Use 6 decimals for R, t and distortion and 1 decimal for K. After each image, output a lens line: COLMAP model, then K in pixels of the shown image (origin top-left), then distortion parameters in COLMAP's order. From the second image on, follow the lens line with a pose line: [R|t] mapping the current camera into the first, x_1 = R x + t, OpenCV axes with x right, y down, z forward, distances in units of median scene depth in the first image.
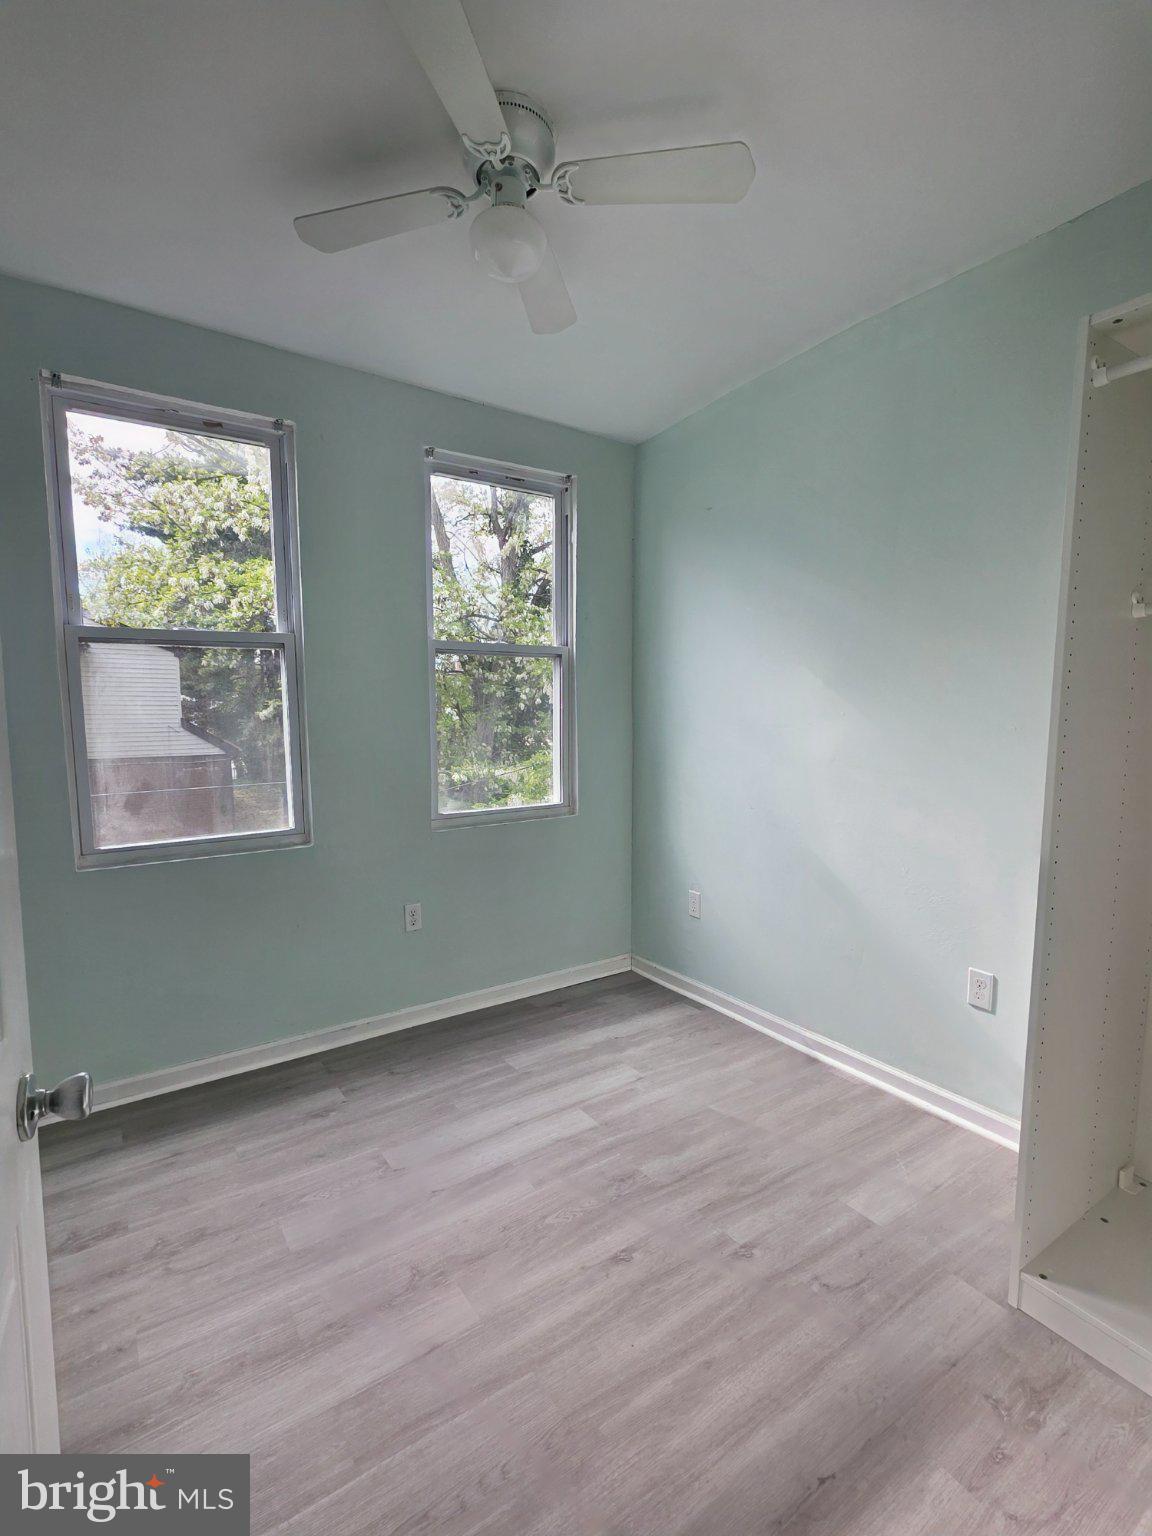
lens RADIAL K [[726.7, 0, 576.7], [0, 726.7, 769.1], [0, 0, 1]] dist [0.001430, 0.002866]
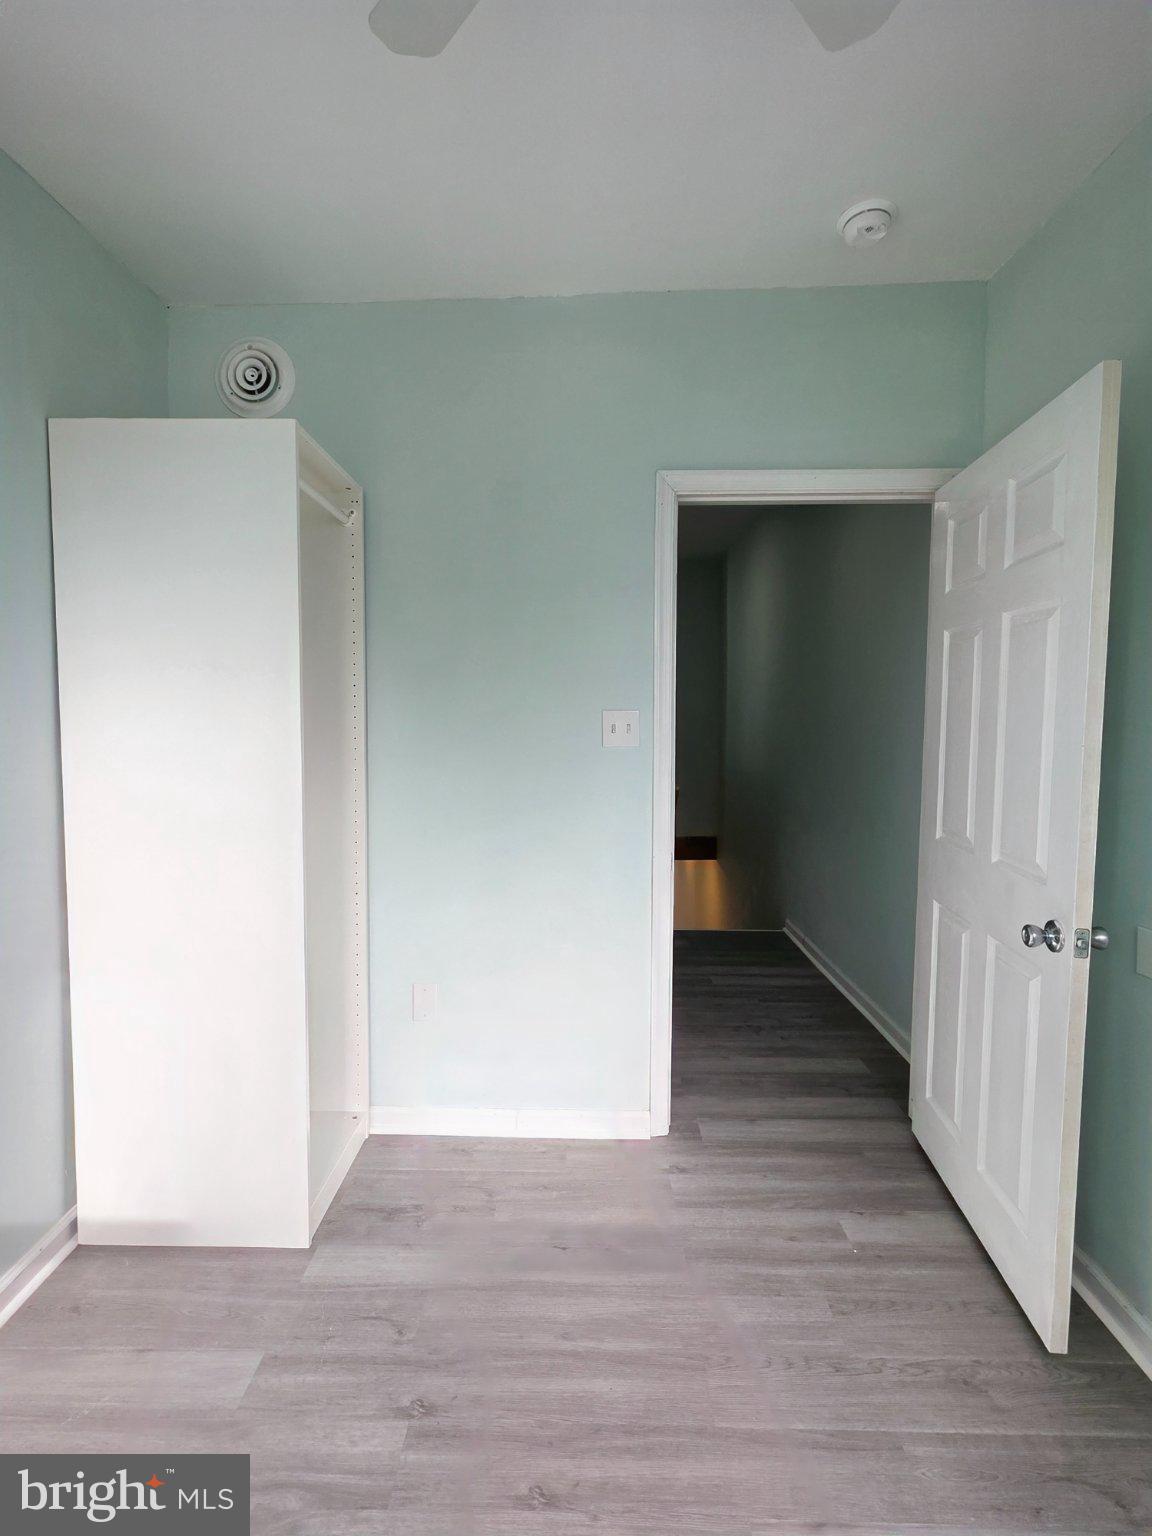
lens RADIAL K [[726.7, 0, 579.5], [0, 726.7, 767.1], [0, 0, 1]] dist [0.001430, 0.002866]
pose [[-0.826015, -0.043468, 0.561970, -0.245795], [0.046641, 0.988331, 0.145002, -0.109378], [-0.561716, 0.145985, -0.814349, 1.034998]]
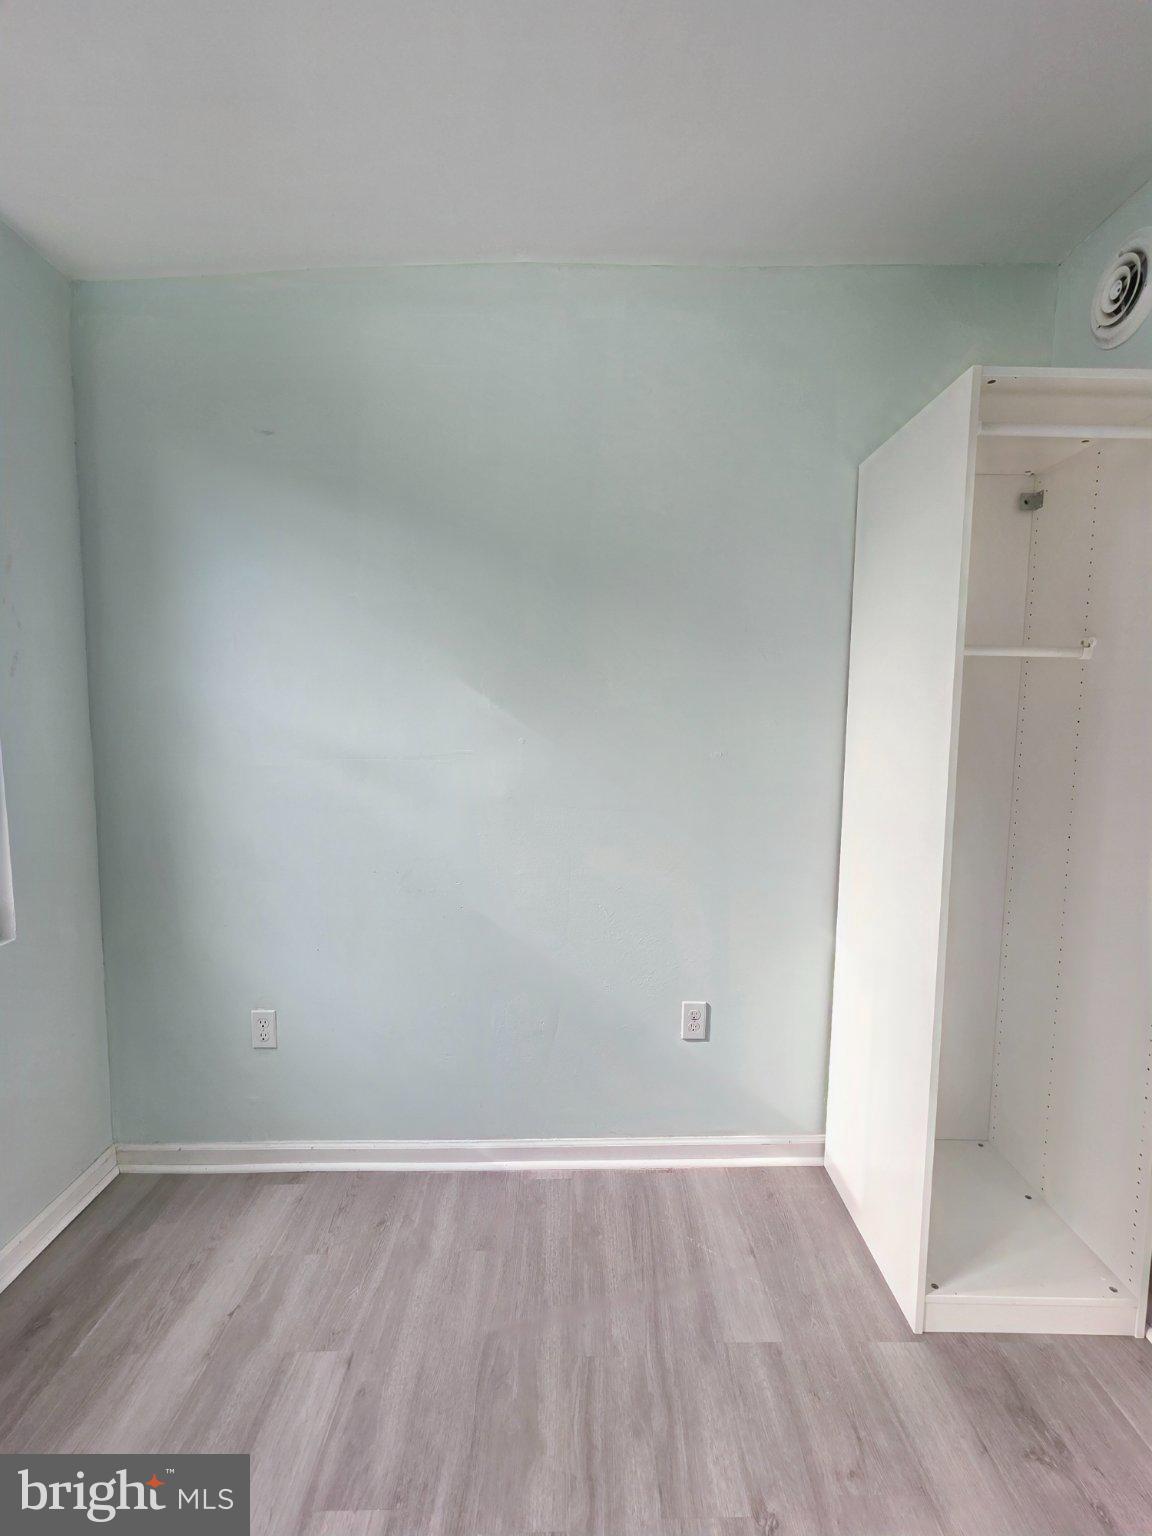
lens RADIAL K [[726.7, 0, 583.7], [0, 726.7, 770.4], [0, 0, 1]] dist [0.001430, 0.002866]
pose [[0.547468, -0.057669, 0.834837, -0.291042], [0.065577, 0.997511, 0.025903, -0.061323], [-0.834253, 0.040565, 0.549887, 0.520262]]
